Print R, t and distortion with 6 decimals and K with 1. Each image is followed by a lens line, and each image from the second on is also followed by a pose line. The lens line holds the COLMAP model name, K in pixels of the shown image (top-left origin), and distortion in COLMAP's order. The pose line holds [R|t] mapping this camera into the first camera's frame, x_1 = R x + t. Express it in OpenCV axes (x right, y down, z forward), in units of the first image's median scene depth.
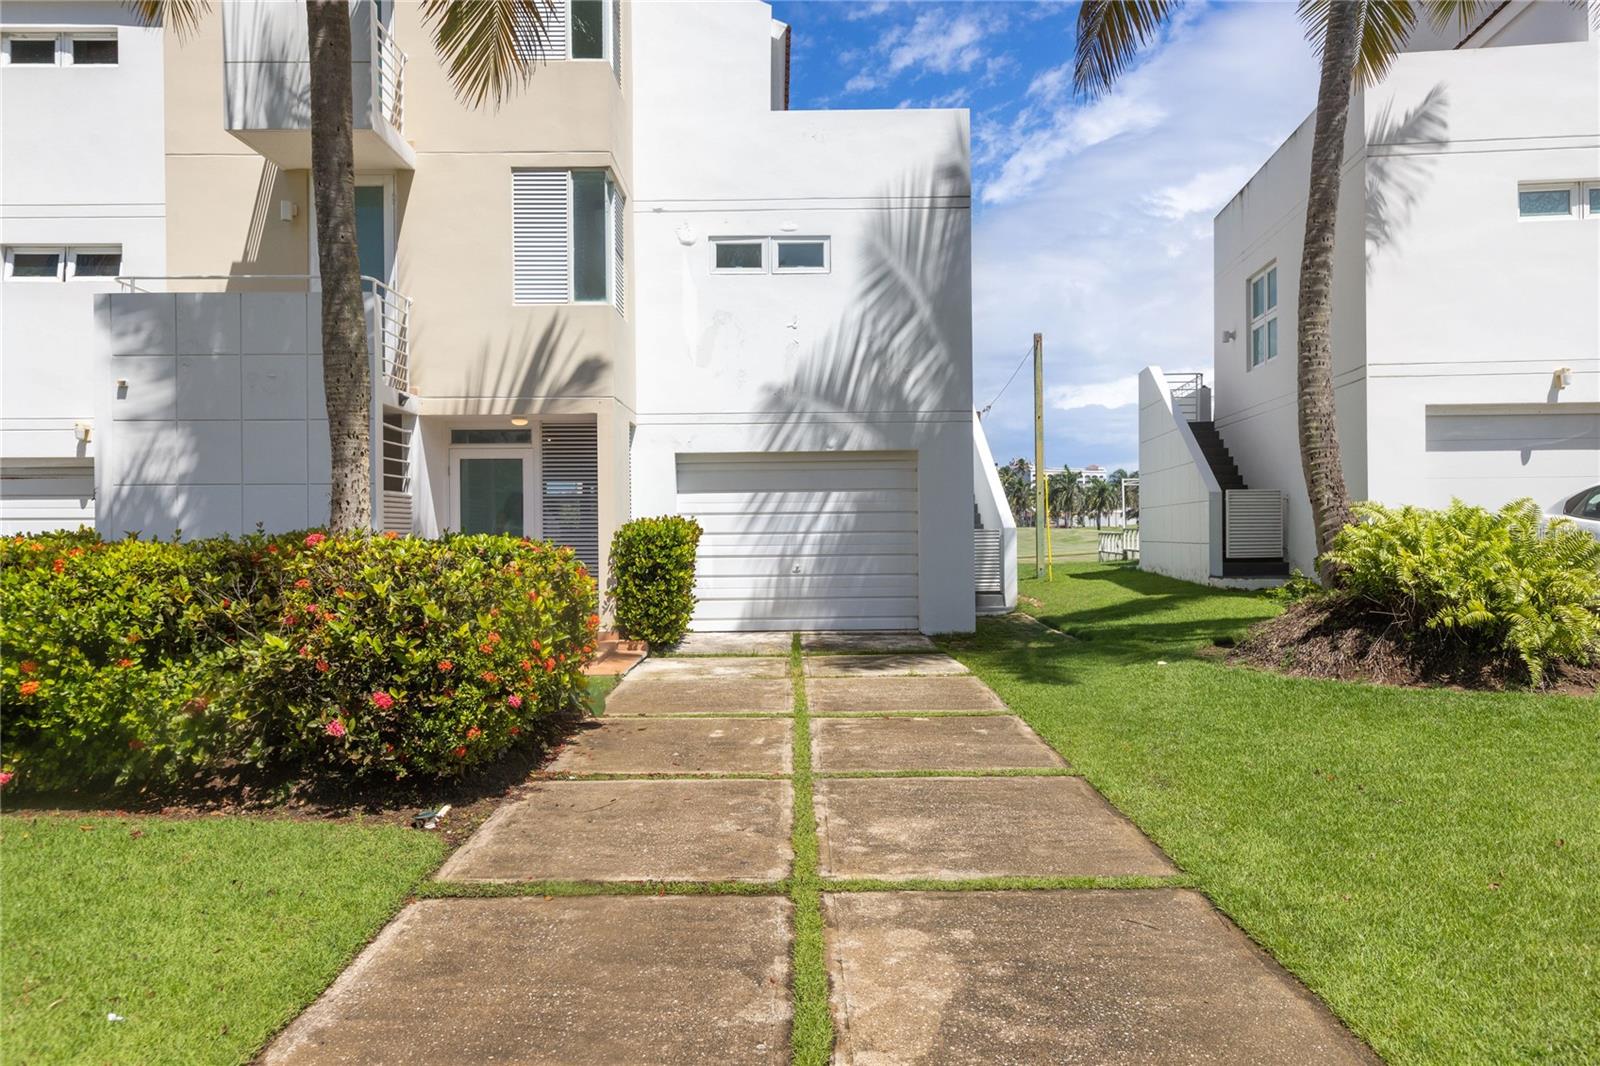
lens RADIAL K [[1069.8, 0, 799.9], [0, 1069.8, 535.5], [0, 0, 1]] dist [0.008904, -0.004451]
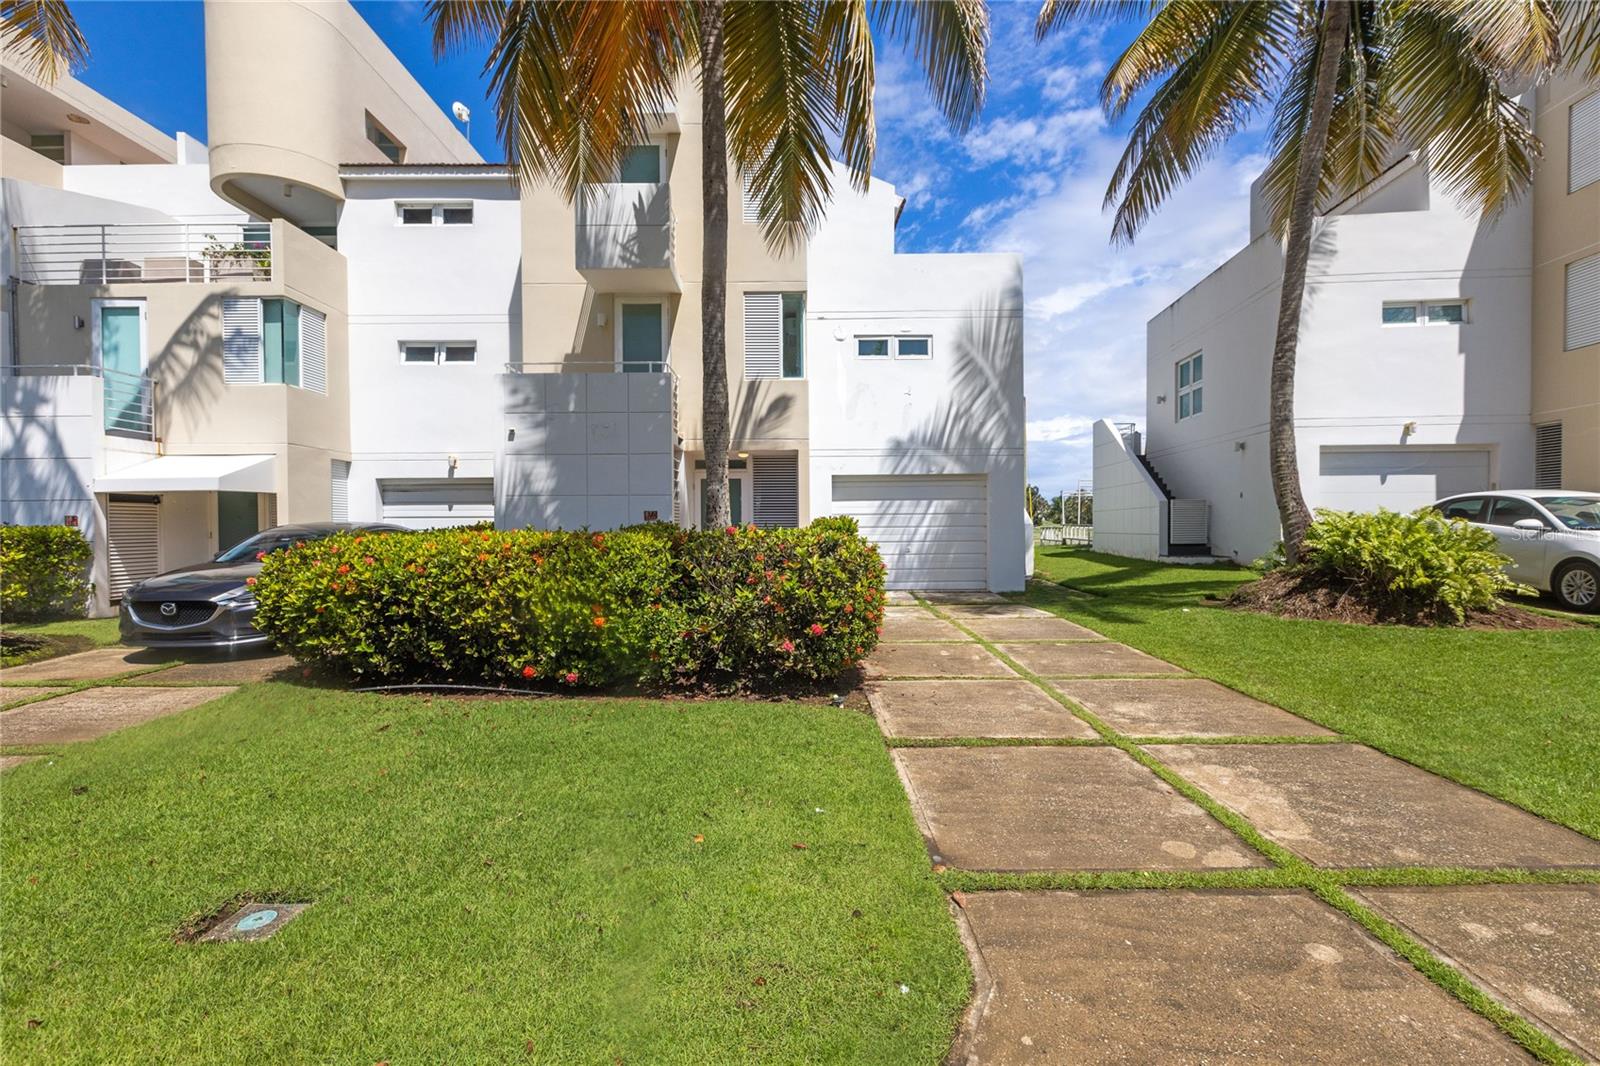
lens RADIAL K [[710.7, 0, 798.9], [0, 710.7, 537.6], [0, 0, 1]] dist [-0.000442, 0.000747]
pose [[0.999991, 0.002270, -0.003562, -0.168855], [-0.002223, 0.999912, 0.013109, -0.000231], [0.003592, -0.013101, 0.999908, -0.033500]]
